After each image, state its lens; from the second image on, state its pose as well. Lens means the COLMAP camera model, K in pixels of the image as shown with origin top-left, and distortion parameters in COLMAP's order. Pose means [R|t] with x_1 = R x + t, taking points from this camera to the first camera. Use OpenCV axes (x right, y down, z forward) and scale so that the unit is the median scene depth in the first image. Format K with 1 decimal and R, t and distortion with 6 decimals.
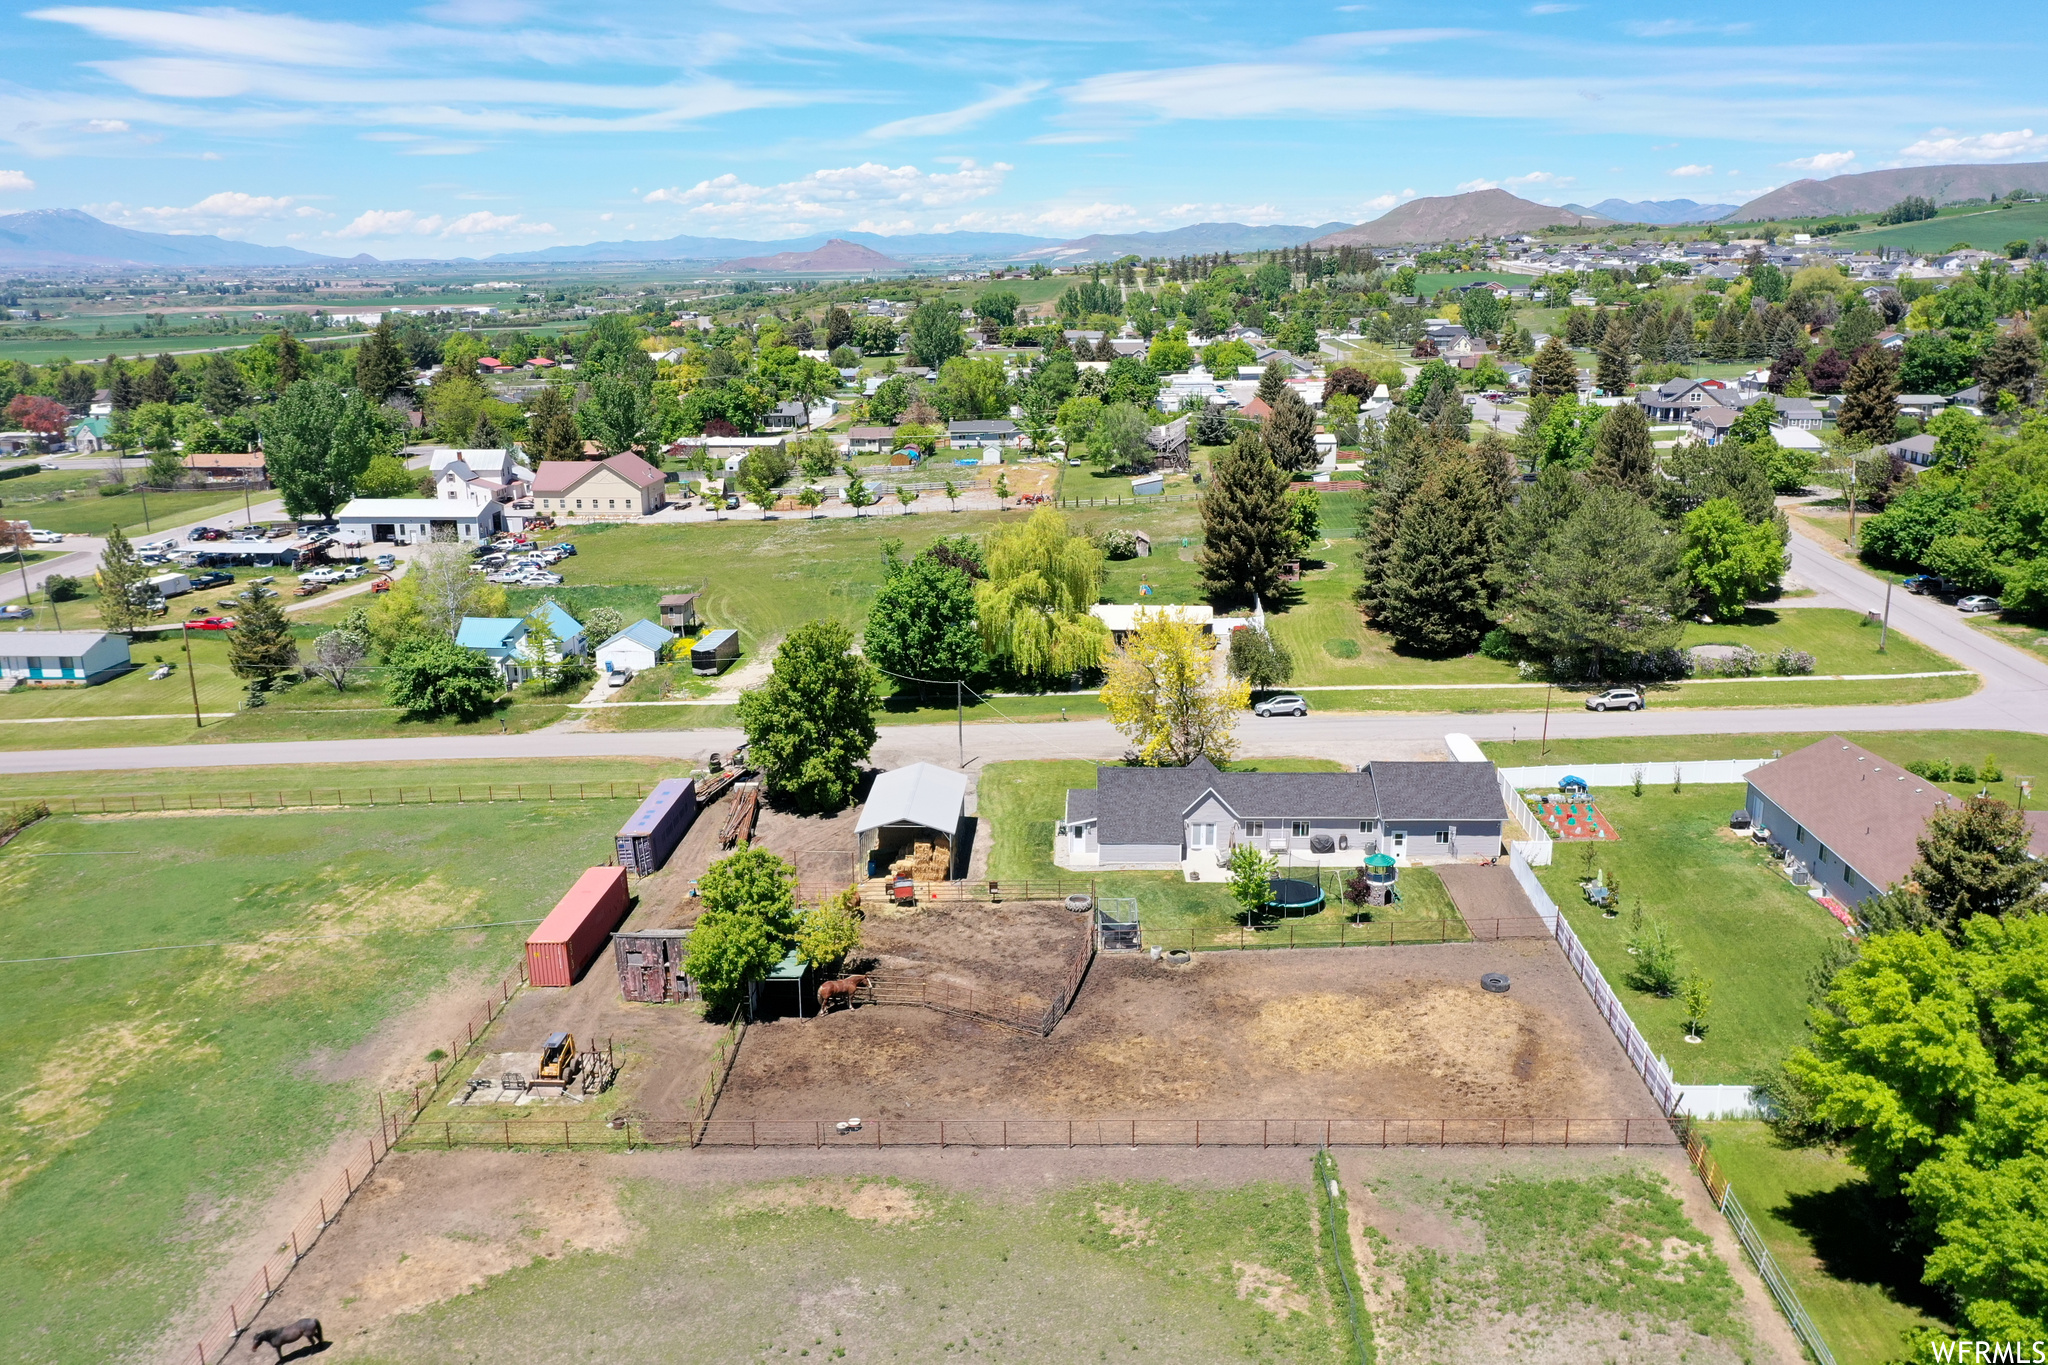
lens RADIAL K [[1628.2, 0, 1020.3], [0, 1628.2, 681.7], [0, 0, 1]] dist [0.007519, 0.004222]
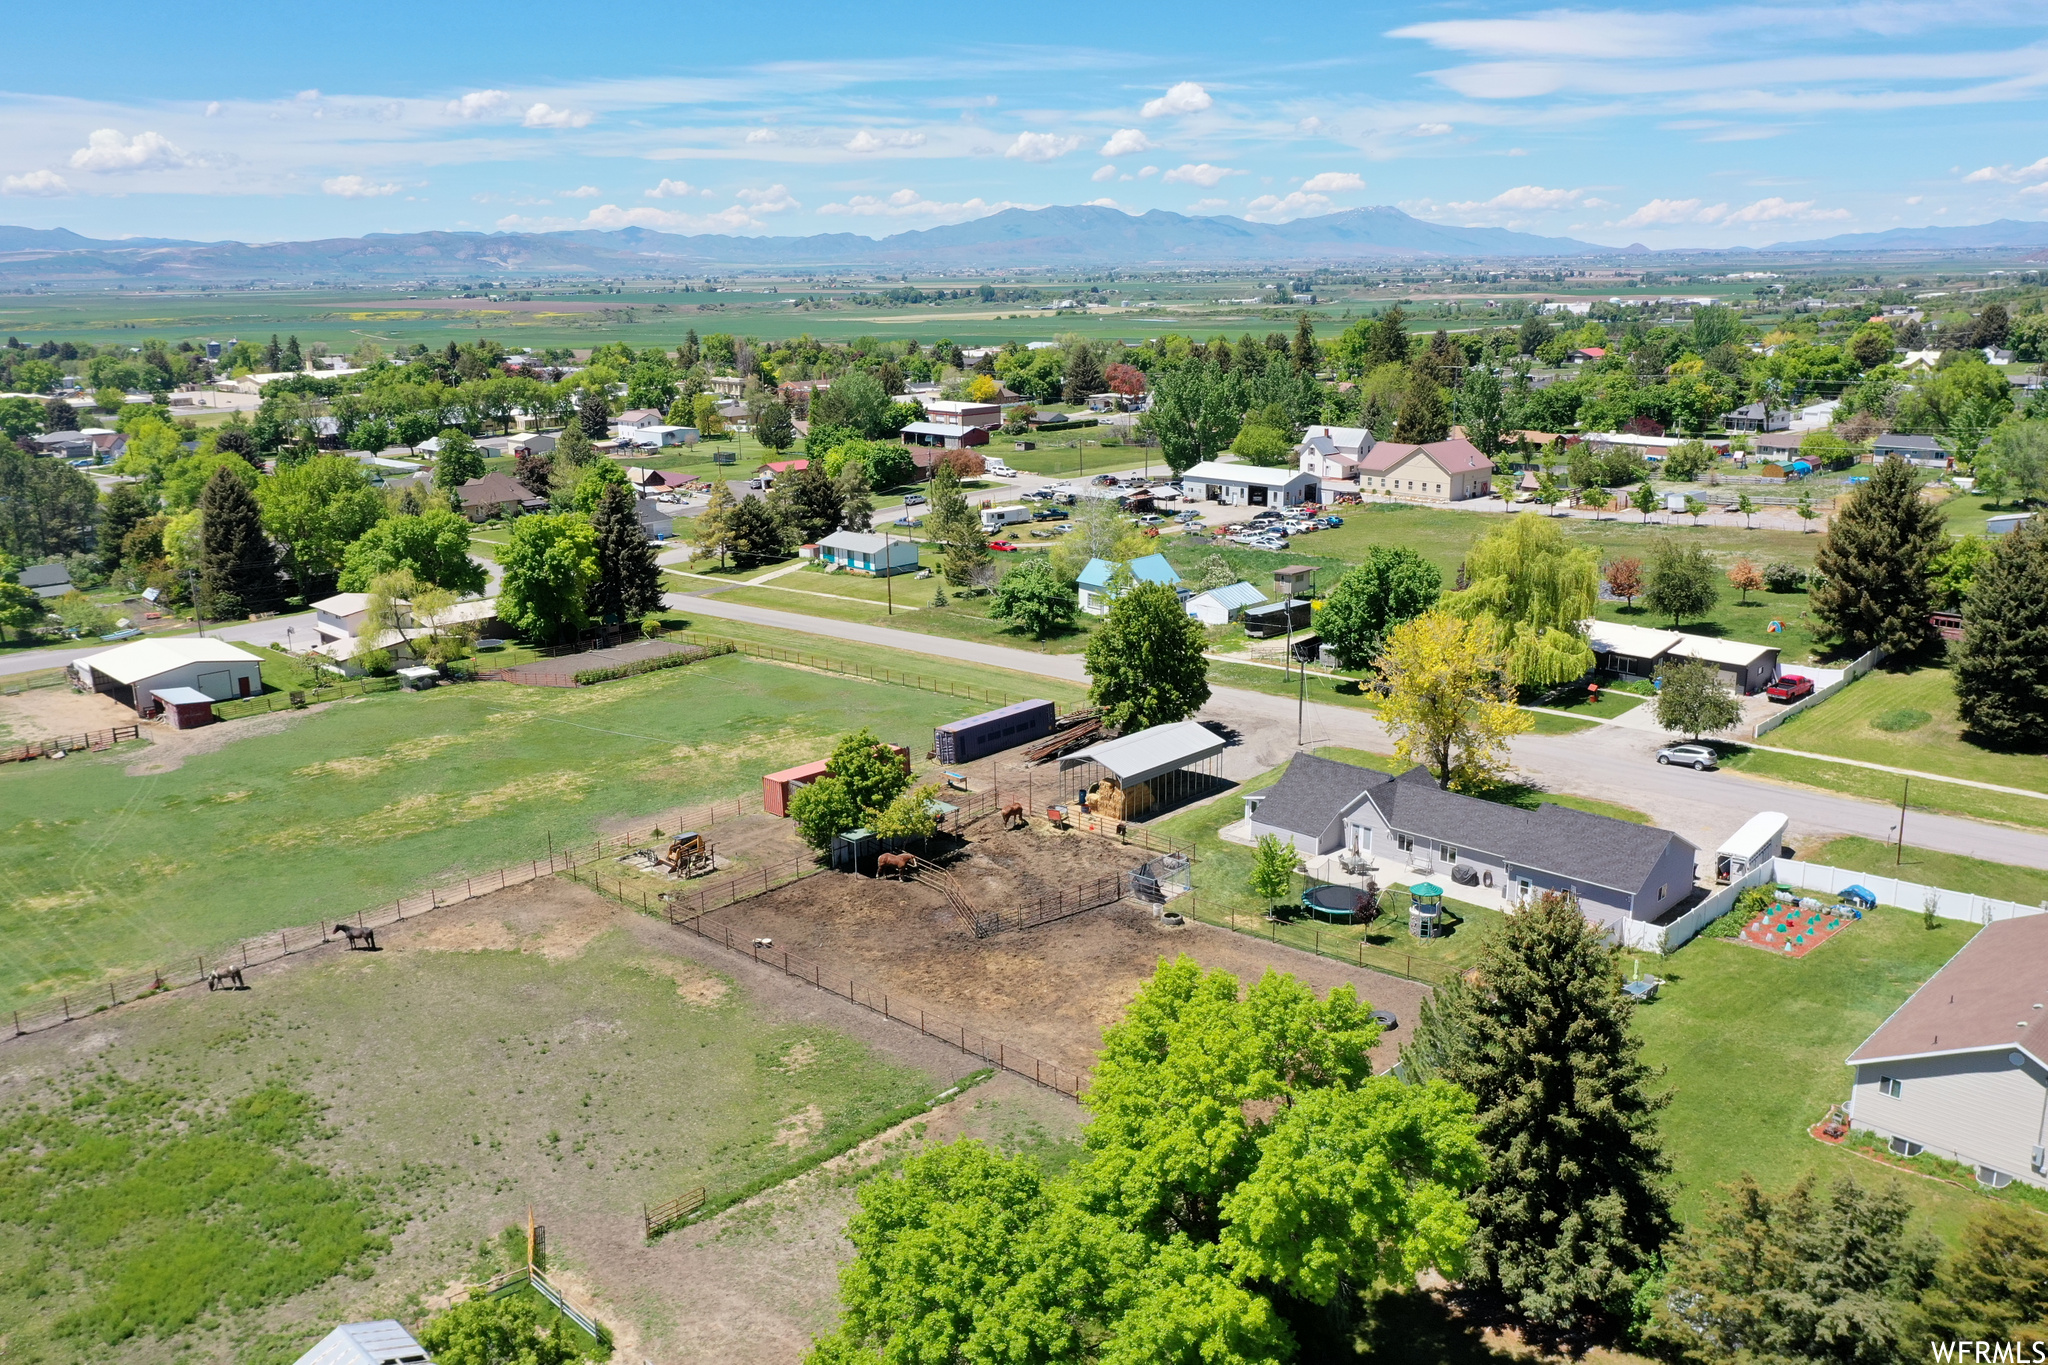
lens RADIAL K [[1628.2, 0, 1020.3], [0, 1628.2, 681.7], [0, 0, 1]] dist [0.007519, 0.004222]
pose [[0.747868, 0.167862, -0.642274, 0.580656], [-0.163962, 0.984235, 0.066317, -0.031190], [0.643281, 0.055712, 0.763601, 0.105287]]
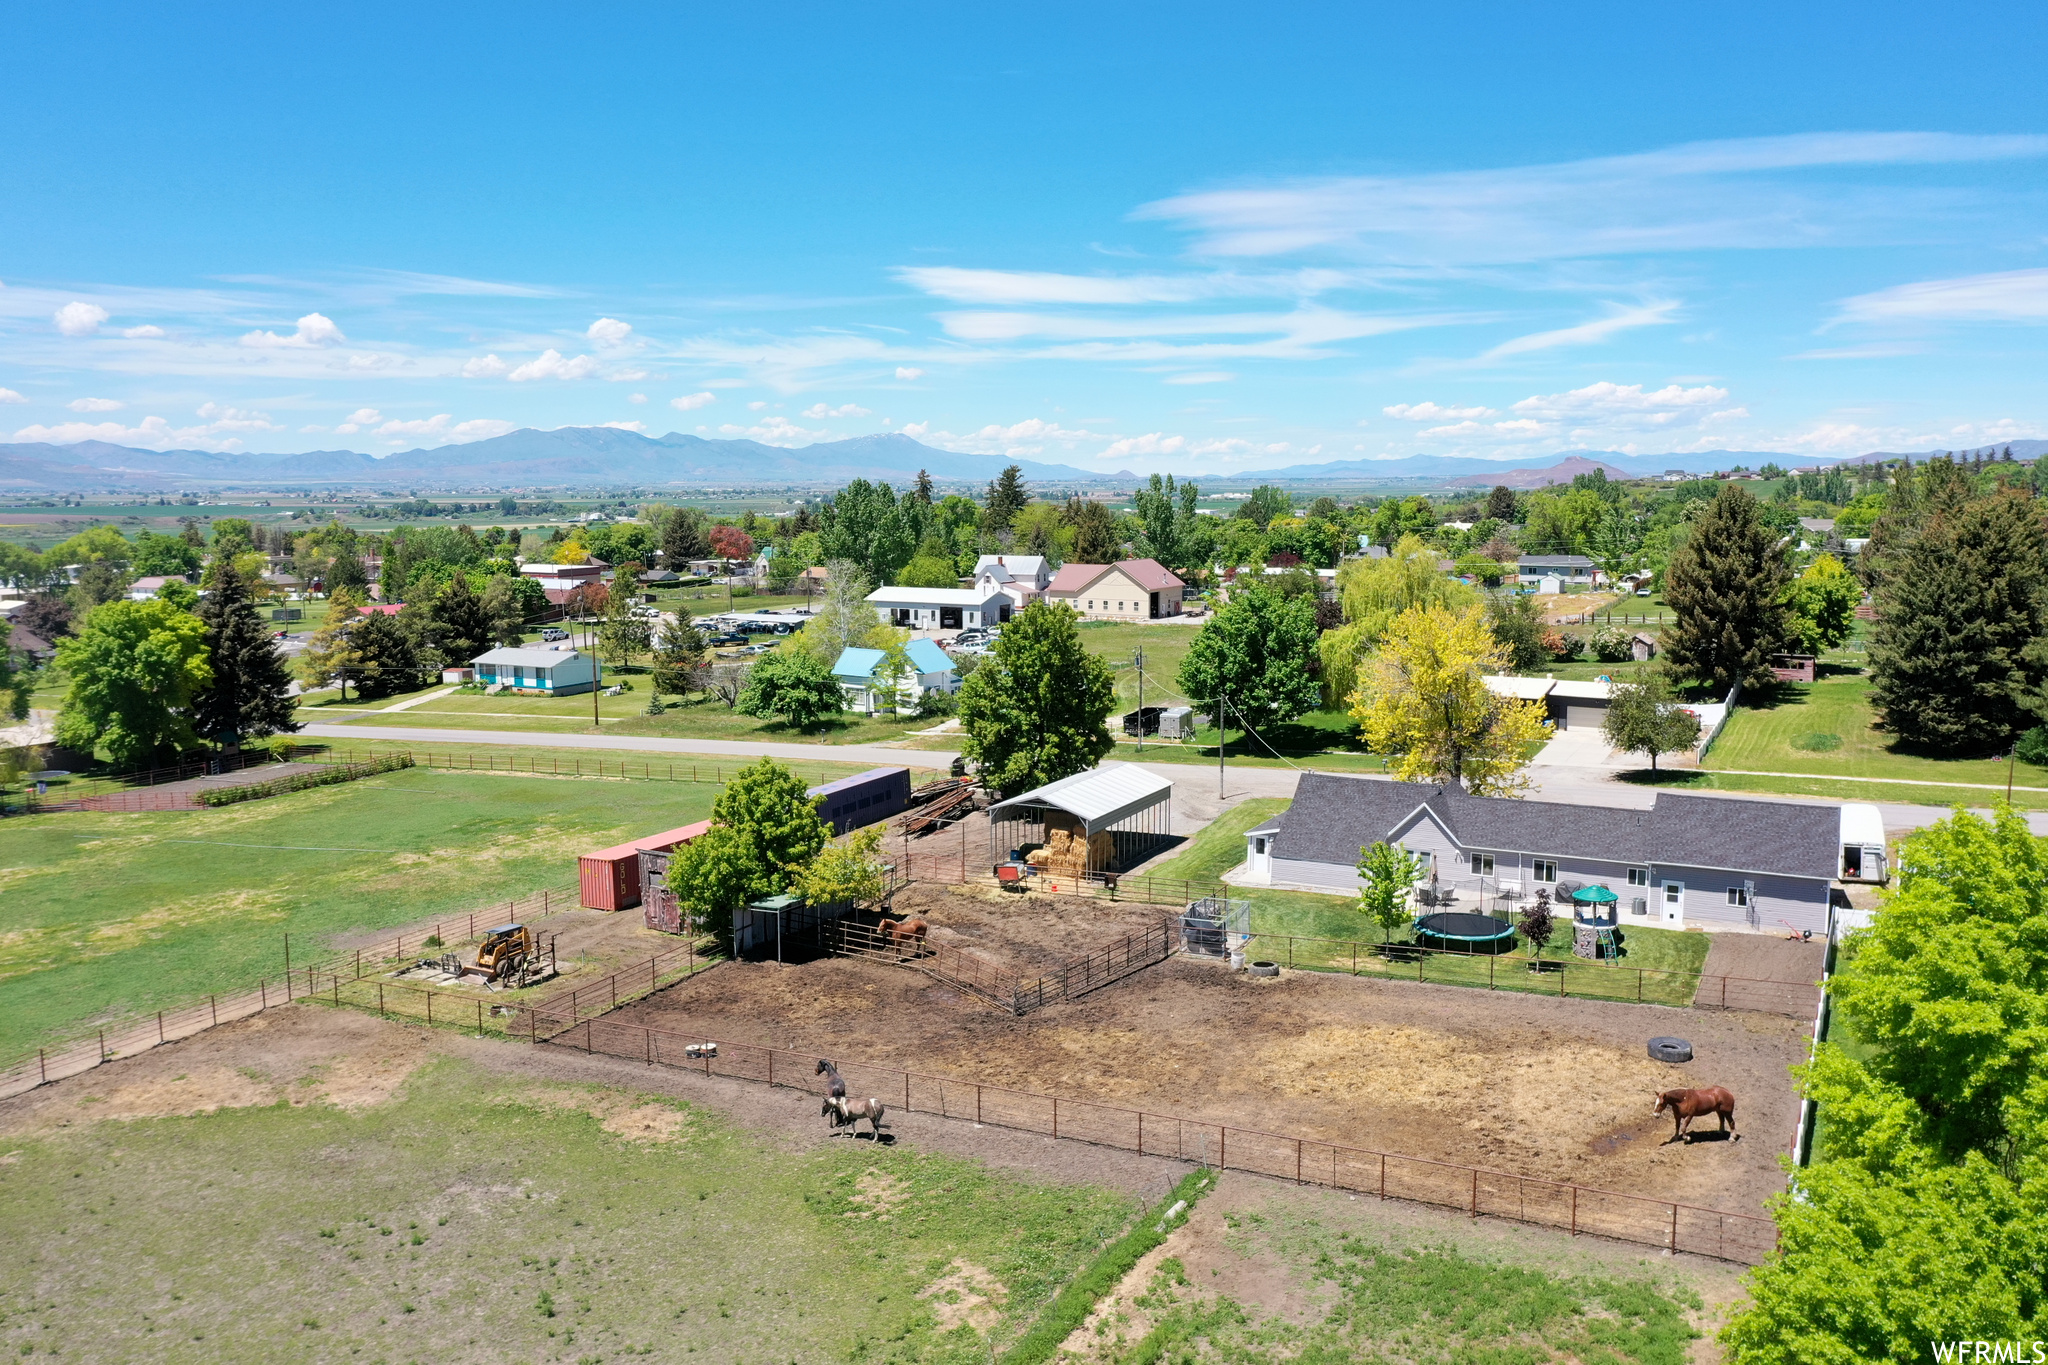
lens RADIAL K [[1628.2, 0, 1020.3], [0, 1628.2, 681.7], [0, 0, 1]] dist [0.007519, 0.004222]
pose [[0.905890, 0.059138, -0.419363, 0.263292], [-0.112899, 0.988092, -0.104541, 0.110237], [0.408187, 0.142048, 0.901779, 0.209917]]
